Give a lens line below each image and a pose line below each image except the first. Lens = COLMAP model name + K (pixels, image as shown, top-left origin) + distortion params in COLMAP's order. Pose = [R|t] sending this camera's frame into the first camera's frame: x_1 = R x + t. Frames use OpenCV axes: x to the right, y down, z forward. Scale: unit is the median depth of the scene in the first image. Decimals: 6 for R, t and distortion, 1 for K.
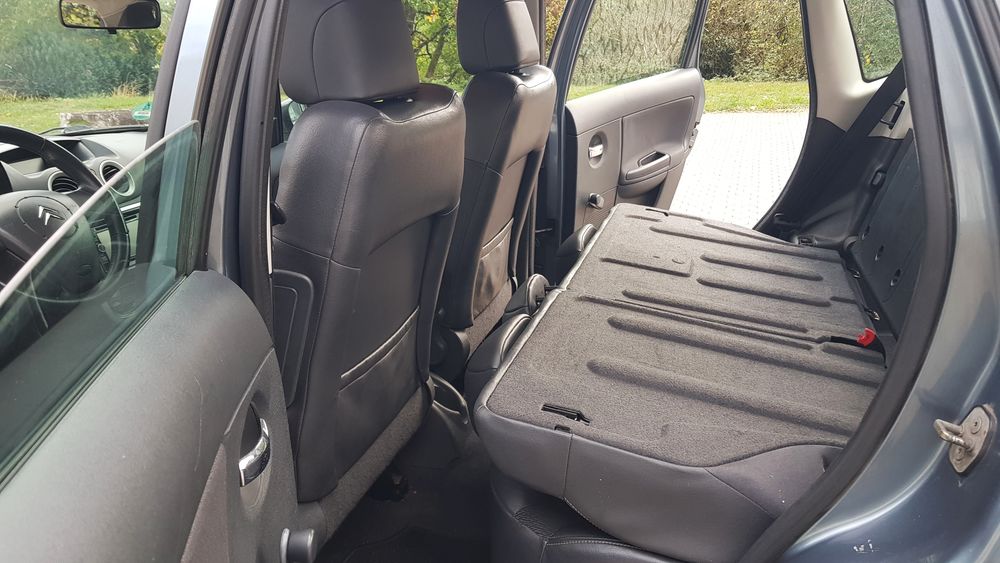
lens RADIAL K [[806.2, 0, 493.8], [0, 806.2, 311.9], [0, 0, 1]] dist [0.065397, -0.120815]
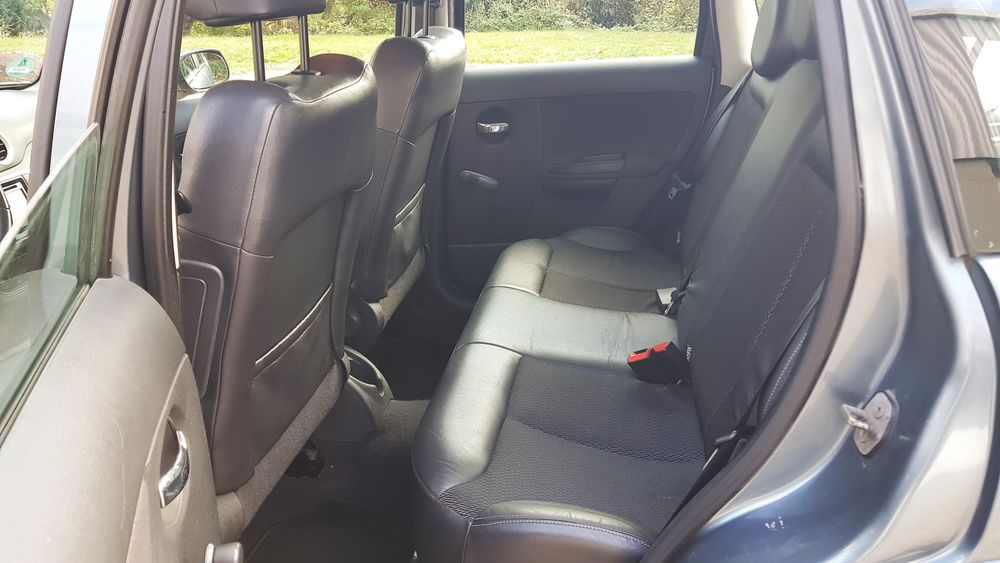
lens RADIAL K [[806.2, 0, 496.1], [0, 806.2, 308.8], [0, 0, 1]] dist [0.065397, -0.120815]
pose [[0.992719, -0.023026, 0.118232, -0.017362], [0.015802, 0.997971, 0.061684, -0.045766], [-0.119412, -0.059367, 0.991068, 0.011005]]
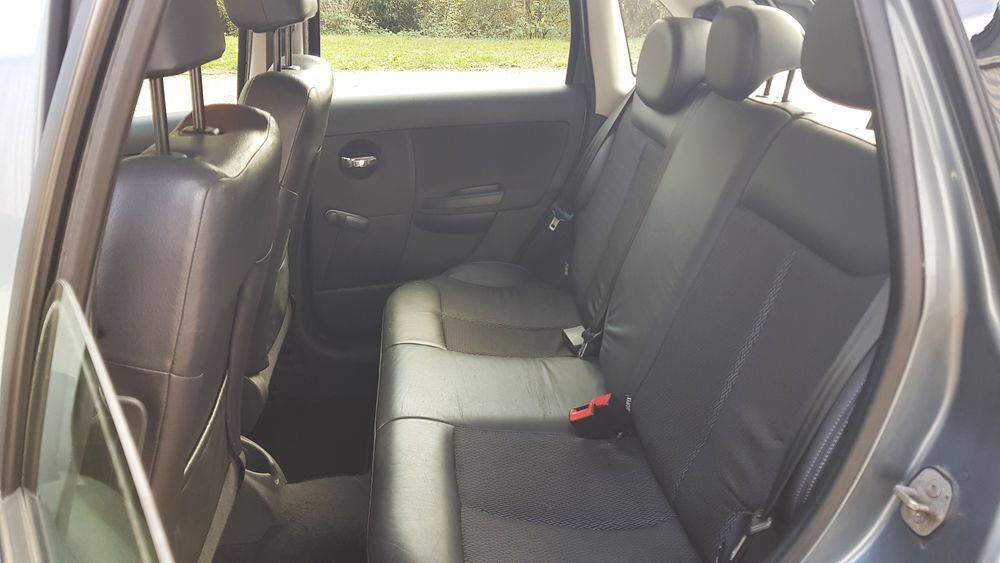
lens RADIAL K [[806.2, 0, 517.8], [0, 806.2, 308.4], [0, 0, 1]] dist [0.065397, -0.120815]
pose [[0.917475, -0.106370, 0.383307, -0.178786], [0.084344, 0.993695, 0.073872, -0.143482], [-0.388748, -0.035446, 0.920662, 0.185462]]
